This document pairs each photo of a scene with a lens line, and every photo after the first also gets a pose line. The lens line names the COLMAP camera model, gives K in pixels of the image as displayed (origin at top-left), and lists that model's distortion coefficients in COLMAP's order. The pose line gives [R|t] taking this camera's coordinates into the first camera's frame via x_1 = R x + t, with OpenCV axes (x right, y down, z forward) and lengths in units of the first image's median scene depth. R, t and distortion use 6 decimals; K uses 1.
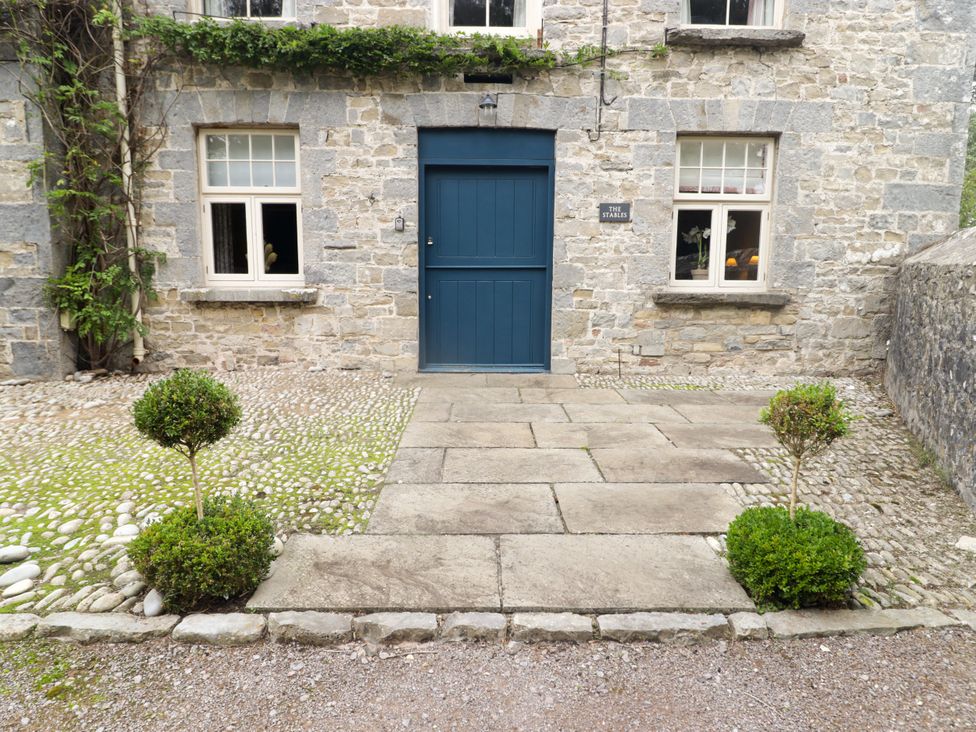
lens RADIAL K [[575.6, 0, 489.0], [0, 575.6, 356.2], [0, 0, 1]] dist [0.004885, -0.011604]
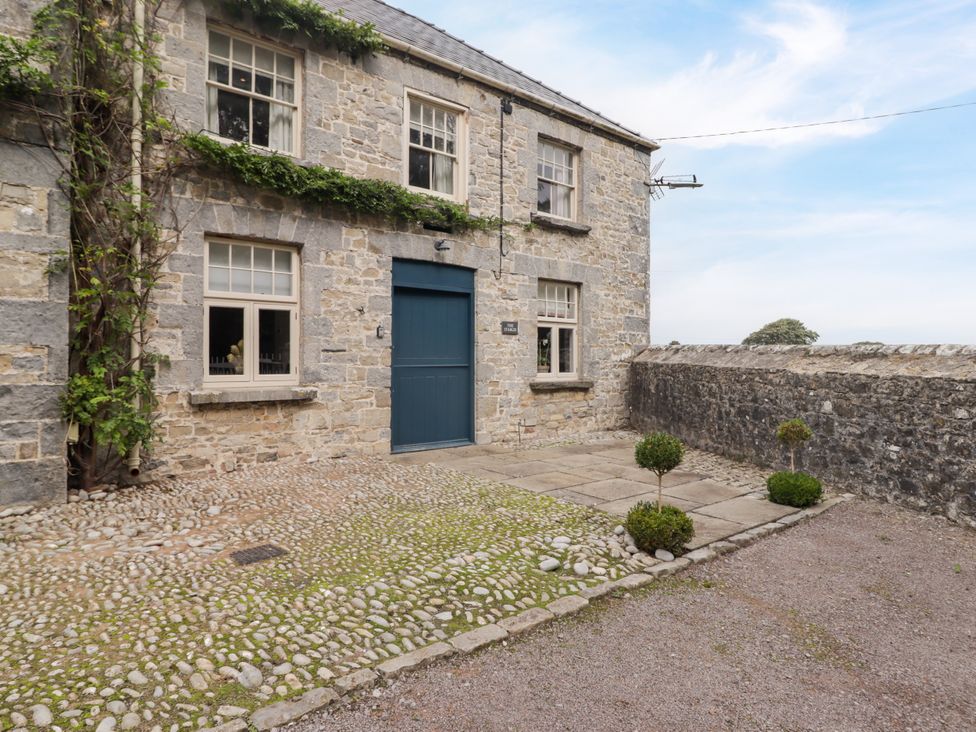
lens RADIAL K [[566.6, 0, 481.1], [0, 566.6, 365.6], [0, 0, 1]] dist [0.002263, -0.011924]
pose [[0.791104, -0.008913, 0.611616, -0.716588], [0.087996, 0.991152, -0.099375, -0.021092], [-0.605319, 0.132435, 0.784889, -0.059868]]
